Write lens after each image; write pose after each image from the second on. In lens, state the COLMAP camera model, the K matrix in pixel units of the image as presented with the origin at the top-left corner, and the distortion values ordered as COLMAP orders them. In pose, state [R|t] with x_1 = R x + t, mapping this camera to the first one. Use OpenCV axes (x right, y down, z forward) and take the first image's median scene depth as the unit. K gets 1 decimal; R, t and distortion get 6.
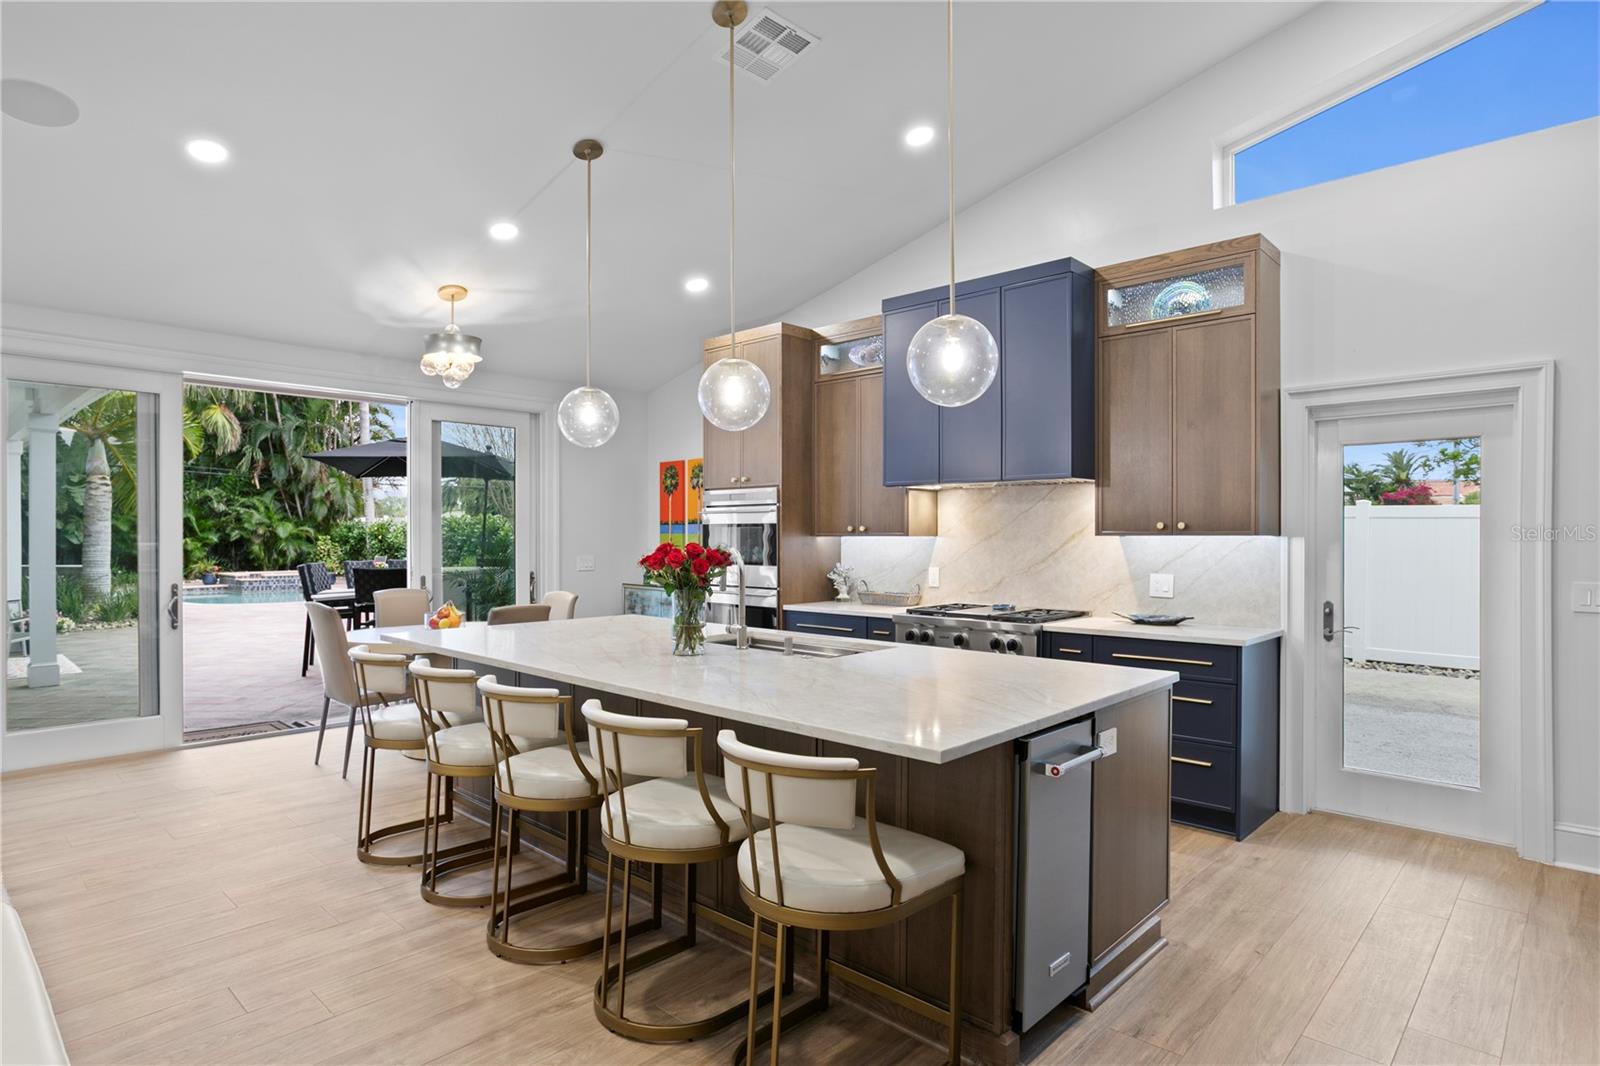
lens RADIAL K [[860.3, 0, 779.7], [0, 860.3, 536.2], [0, 0, 1]] dist [-0.019154, 0.012751]
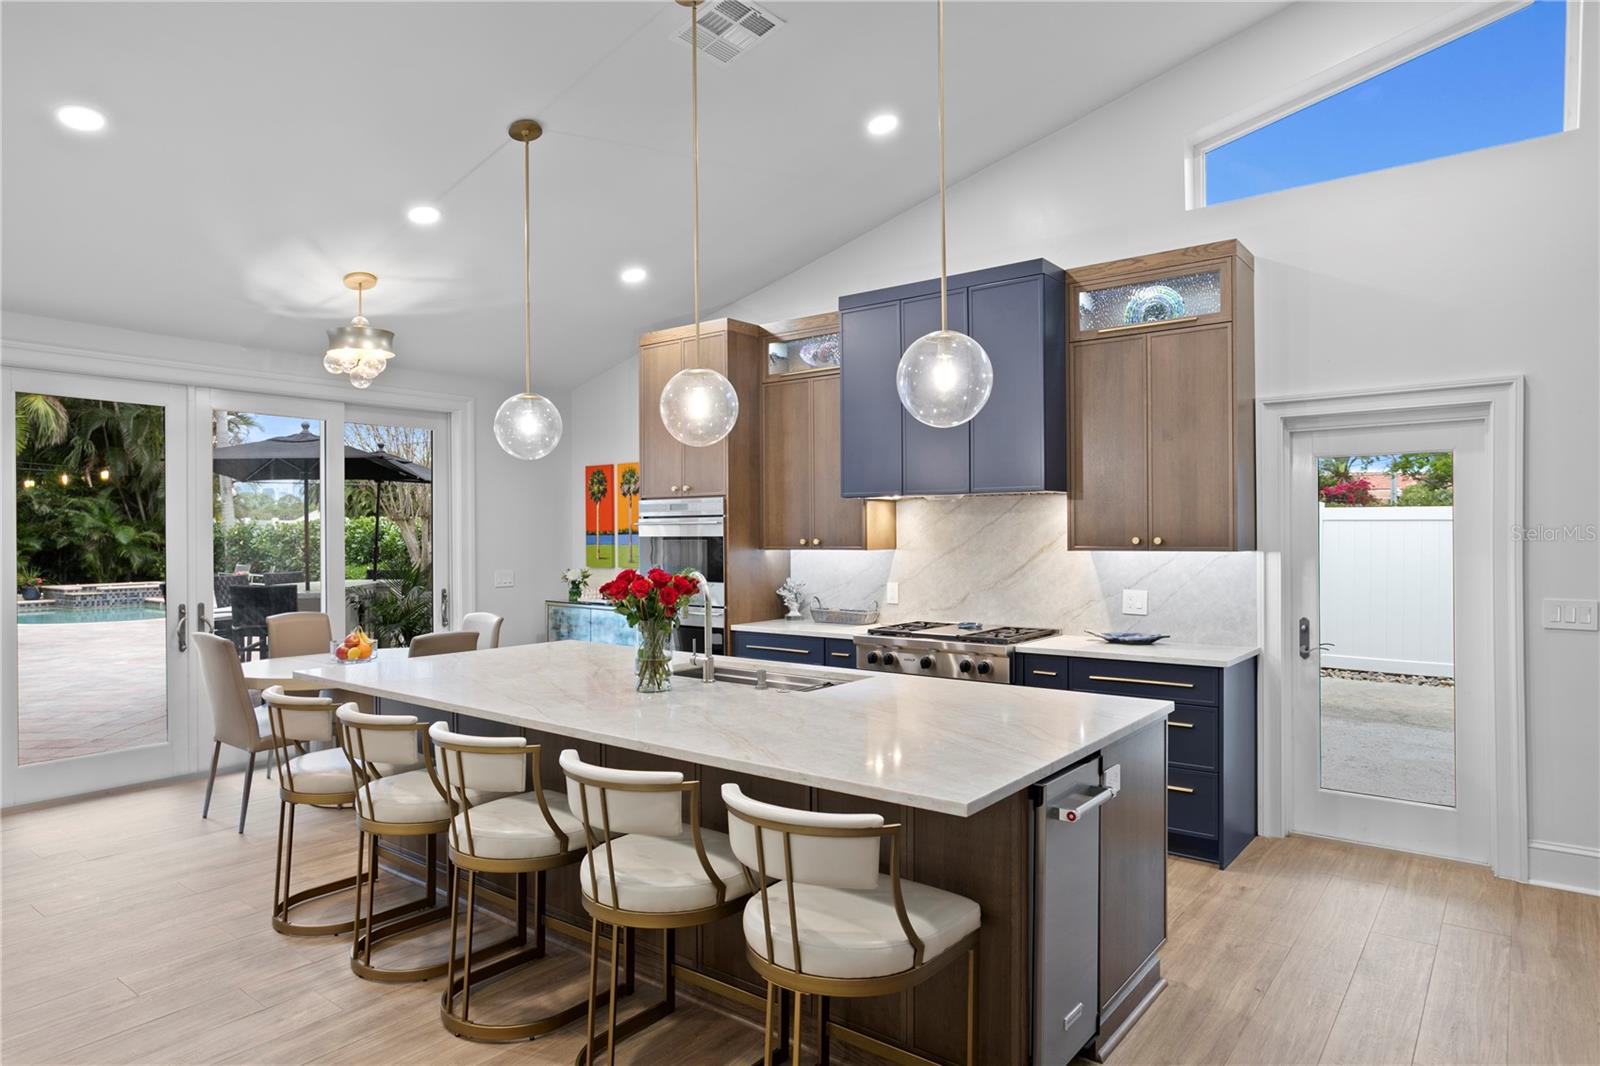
lens RADIAL K [[940.9, 0, 777.5], [0, 940.9, 533.0], [0, 0, 1]] dist [-0.007963, 0.009860]
pose [[0.995988, -0.006445, 0.089254, -0.046177], [0.006696, 0.999974, -0.002515, -0.020164], [-0.089235, 0.003103, 0.996006, -0.009750]]
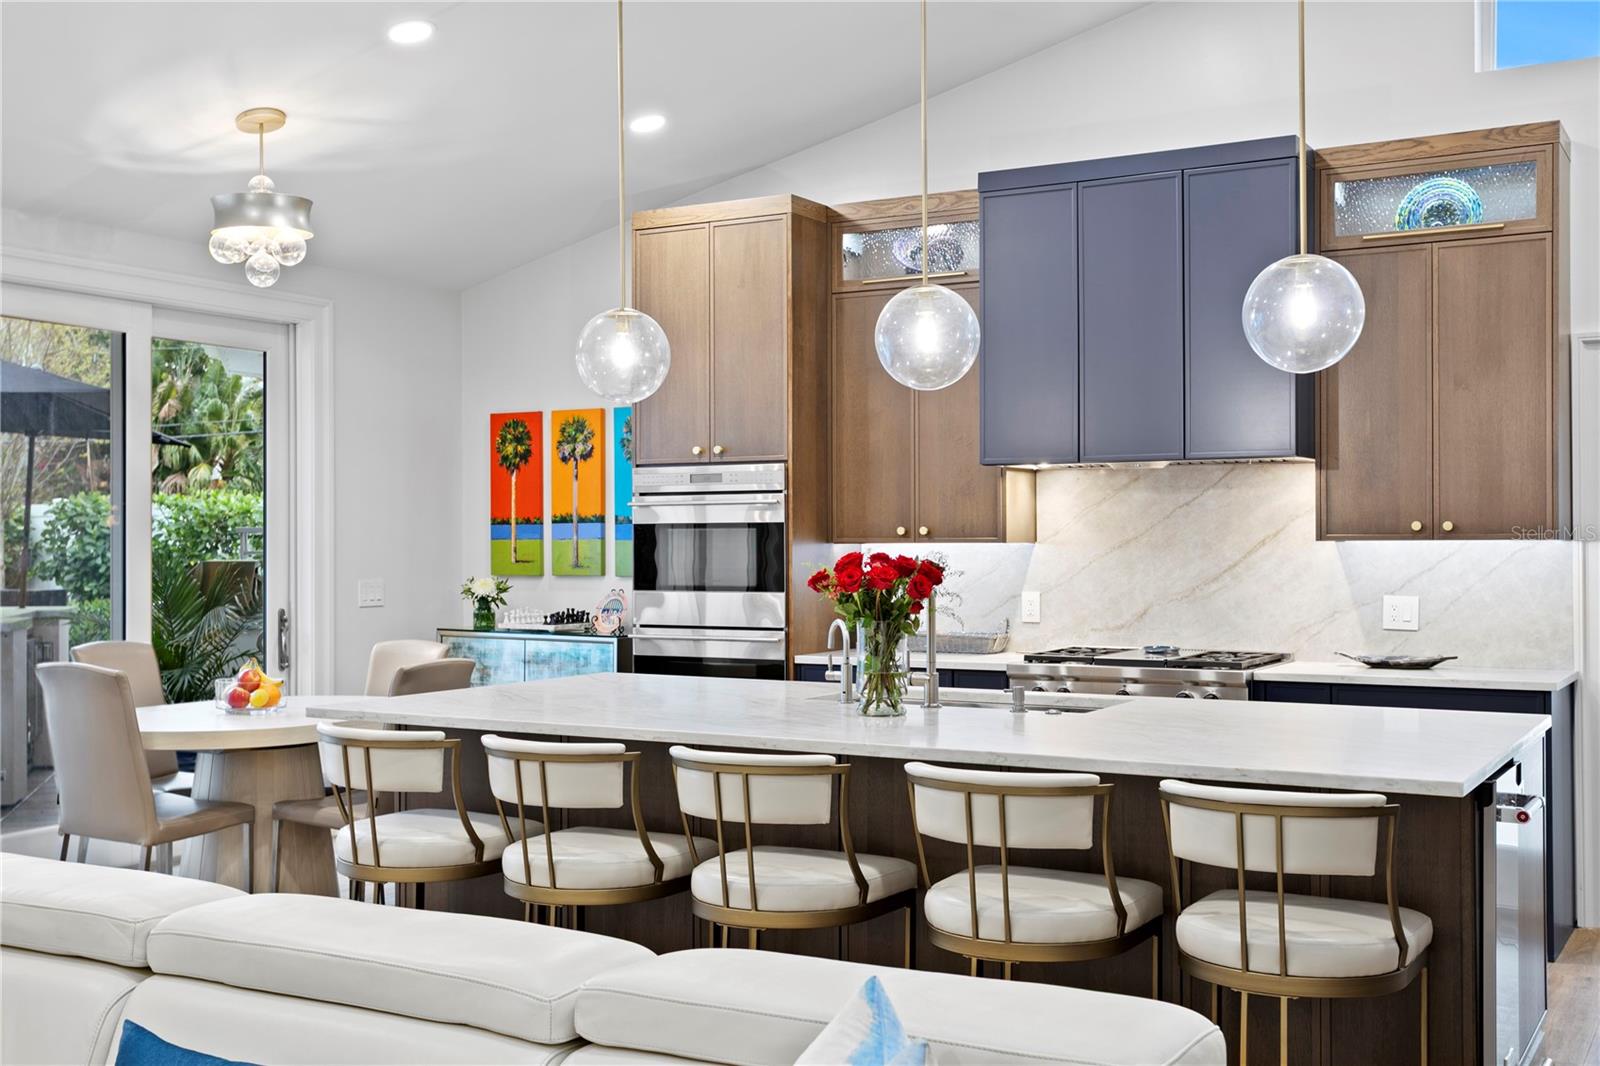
lens RADIAL K [[1695.7, 0, 796.1], [0, 1695.7, 528.4], [0, 0, 1]] dist [0.060371, 0.000000]
pose [[0.970862, -0.002012, 0.239630, -0.366496], [0.004161, 0.999956, -0.008462, -0.000671], [-0.239602, 0.009212, 0.970827, -0.225160]]
